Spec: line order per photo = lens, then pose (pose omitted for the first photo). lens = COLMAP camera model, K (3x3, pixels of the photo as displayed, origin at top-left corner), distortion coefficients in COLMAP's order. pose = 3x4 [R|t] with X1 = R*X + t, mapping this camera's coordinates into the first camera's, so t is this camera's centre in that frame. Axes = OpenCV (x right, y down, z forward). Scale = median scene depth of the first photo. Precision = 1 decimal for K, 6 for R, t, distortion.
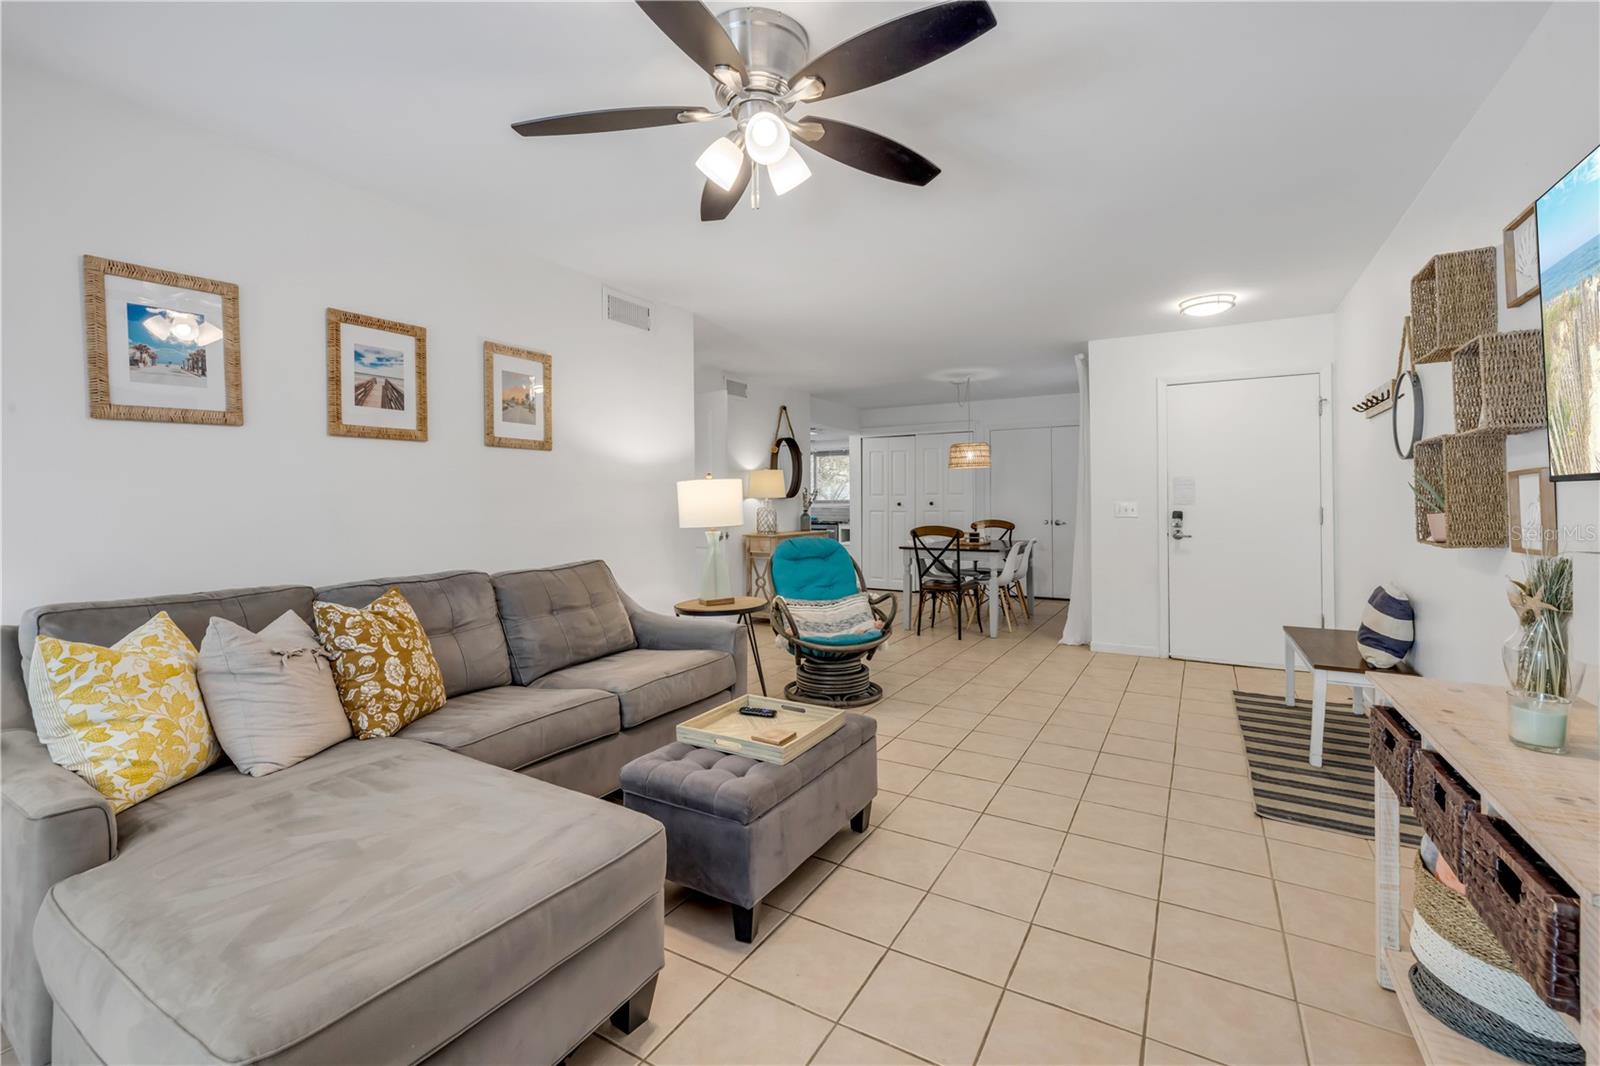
lens RADIAL K [[686.3, 0, 794.8], [0, 686.3, 499.7], [0, 0, 1]] dist [-0.001756, 0.000302]
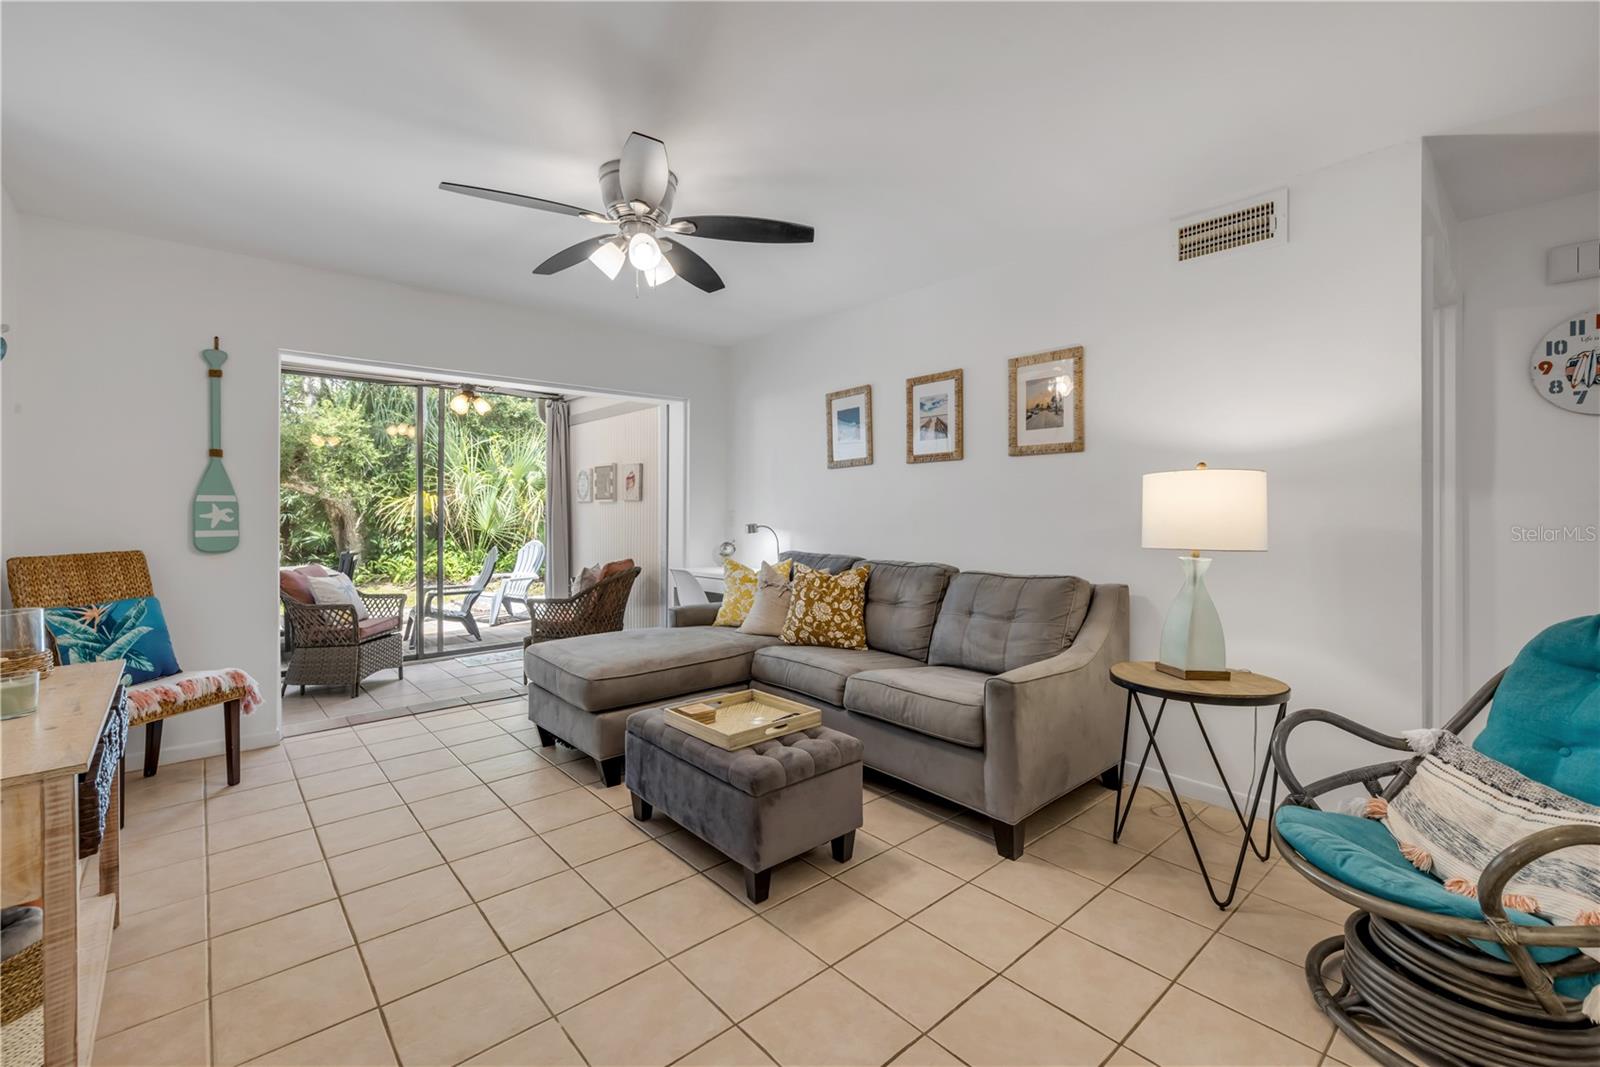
lens RADIAL K [[678.9, 0, 795.5], [0, 678.9, 514.9], [0, 0, 1]] dist [0.000339, 0.000000]
pose [[-0.309267, 0.013746, -0.950876, 0.731821], [0.002512, 0.999904, 0.013638, -0.001922], [0.950972, 0.001829, -0.309272, 1.098400]]
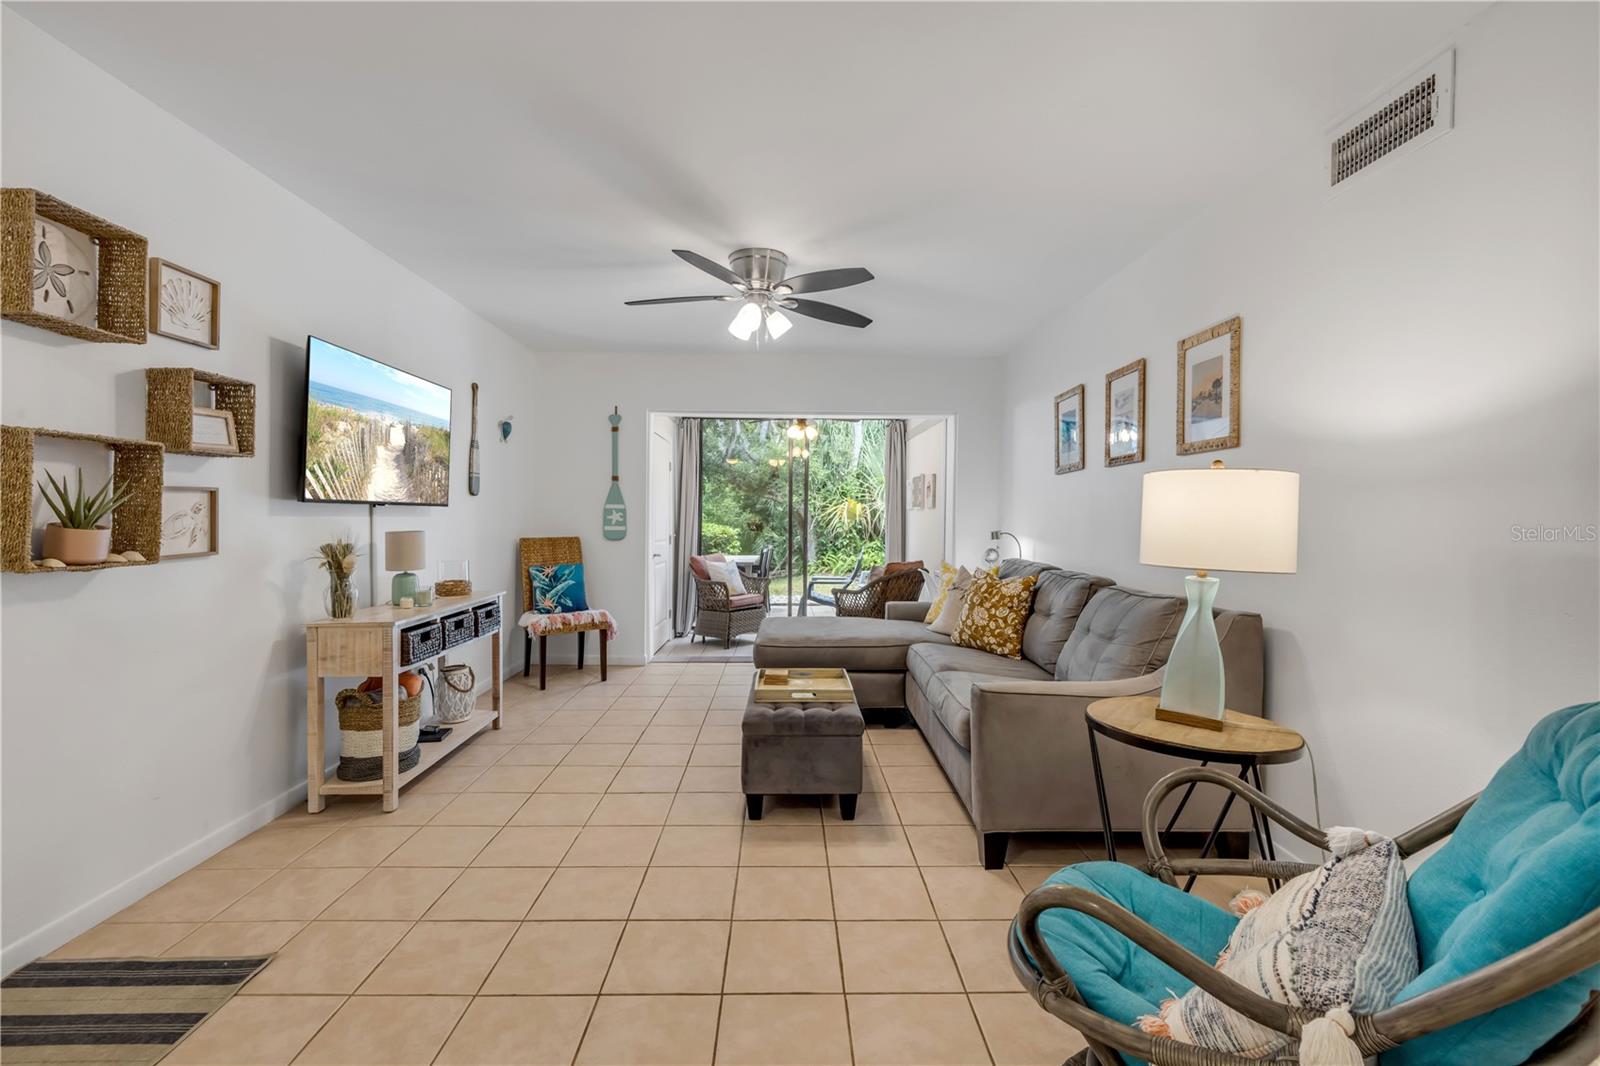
lens RADIAL K [[678.3, 0, 797.4], [0, 678.3, 523.4], [0, 0, 1]] dist [0.000742, 0.000342]
pose [[-0.848842, 0.005241, -0.528621, 0.507374], [-0.003215, 0.999881, 0.015076, 0.000102], [0.528637, 0.014497, -0.848724, 1.635947]]
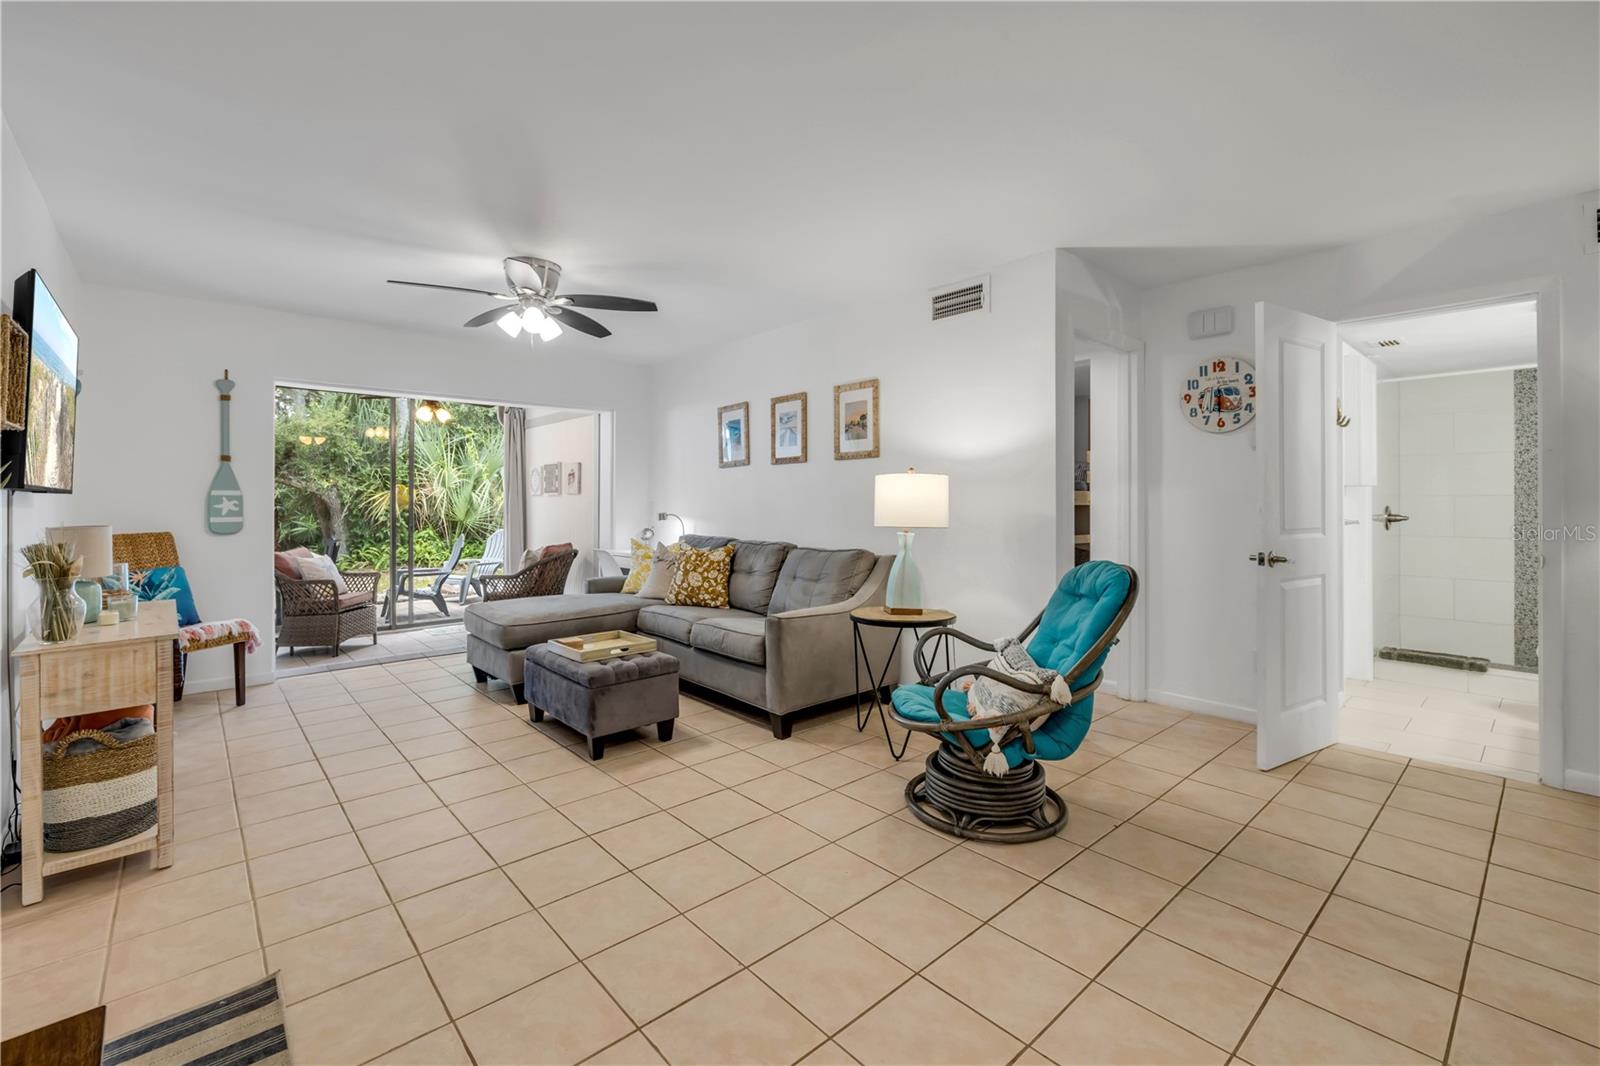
lens RADIAL K [[682.0, 0, 798.3], [0, 682.0, 504.8], [0, 0, 1]] dist [-0.000386, 0.000243]
pose [[-0.297946, 0.010716, -0.954523, 1.001818], [0.003820, 0.999942, 0.010033, -0.000644], [0.954575, -0.000657, -0.297970, 1.465877]]
